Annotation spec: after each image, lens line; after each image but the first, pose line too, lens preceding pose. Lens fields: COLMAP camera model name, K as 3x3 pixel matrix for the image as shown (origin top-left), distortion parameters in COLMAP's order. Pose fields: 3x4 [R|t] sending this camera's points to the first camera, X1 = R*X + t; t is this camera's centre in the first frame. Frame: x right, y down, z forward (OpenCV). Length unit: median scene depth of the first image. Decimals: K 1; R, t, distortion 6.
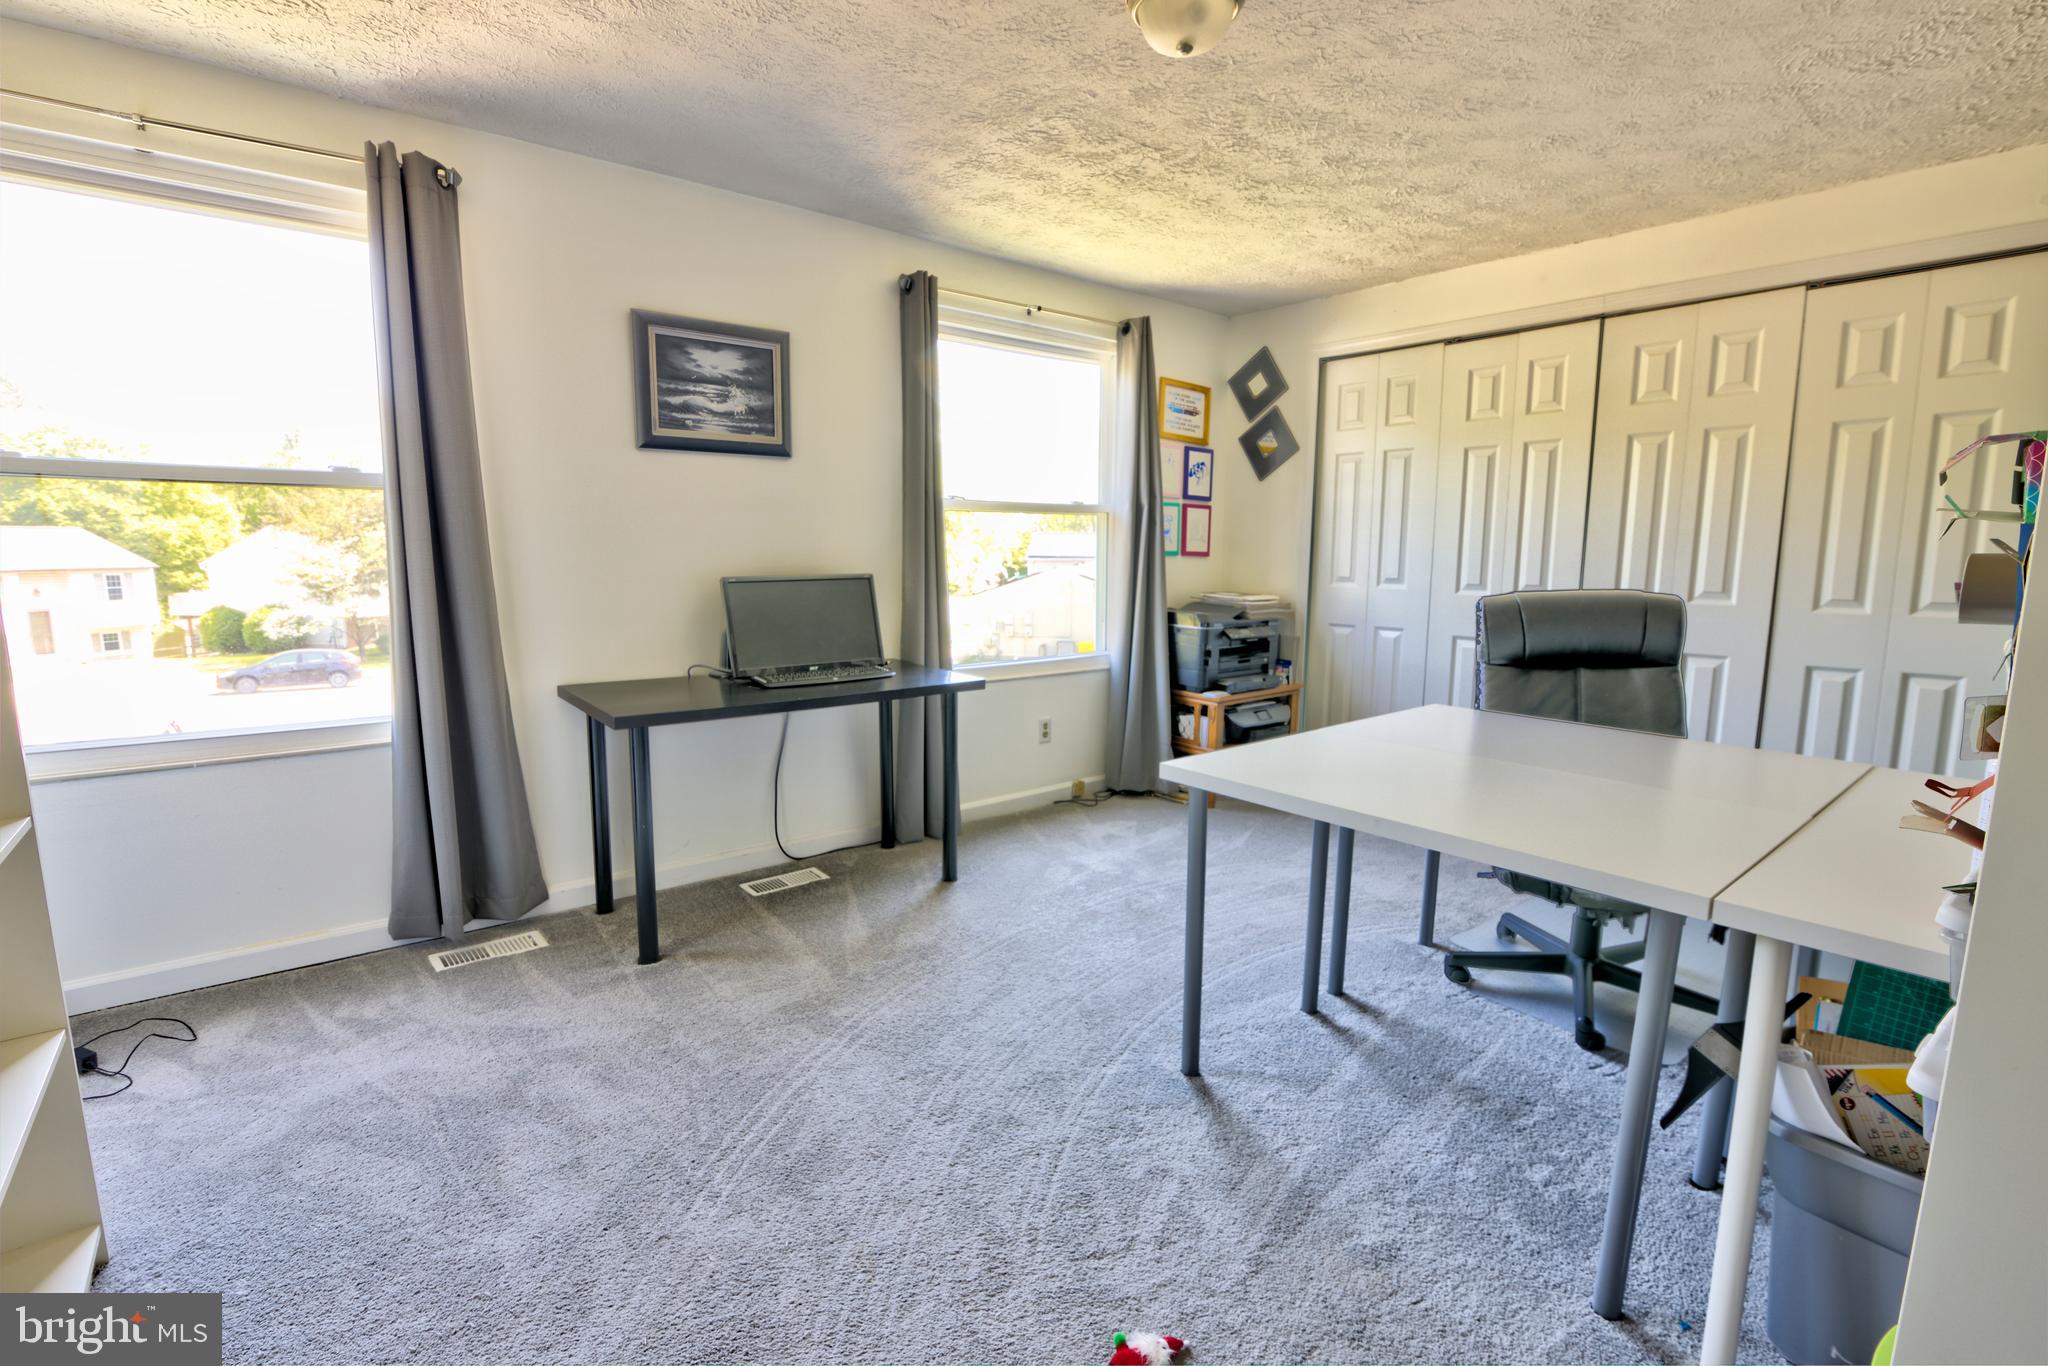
lens RADIAL K [[934.4, 0, 1036.7], [0, 934.4, 683.2], [0, 0, 1]] dist [-0.018518, -0.000094]
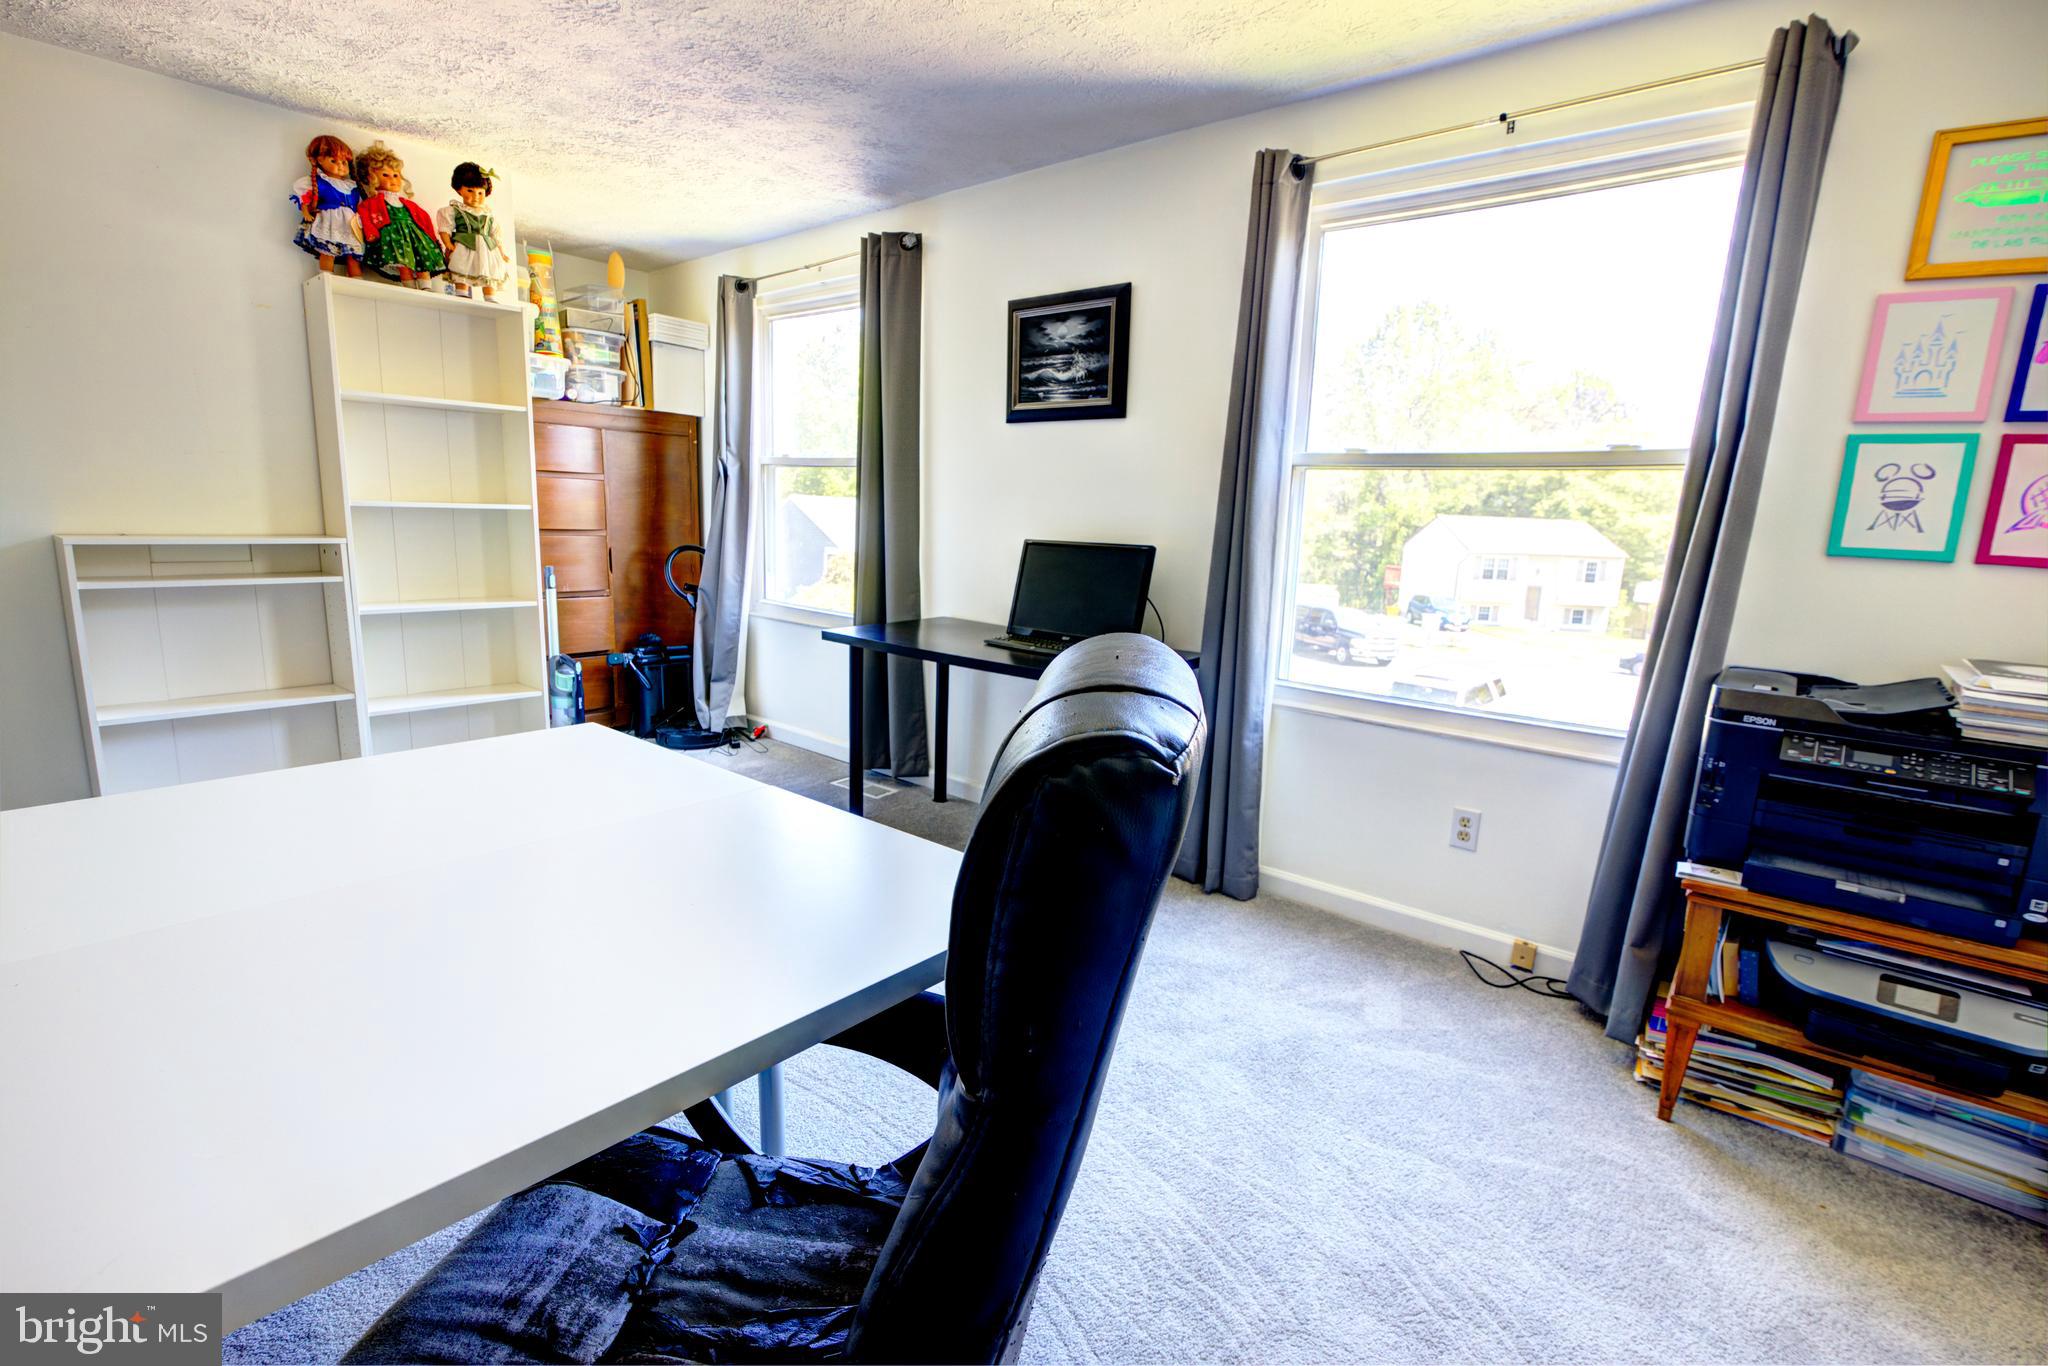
lens RADIAL K [[934.4, 0, 1033.3], [0, 934.4, 681.3], [0, 0, 1]] dist [-0.018518, -0.000094]
pose [[0.156652, 0.177345, -0.971601, 0.708170], [-0.182701, 0.971972, 0.147956, -0.107427], [0.970608, 0.154335, 0.184662, 0.797975]]
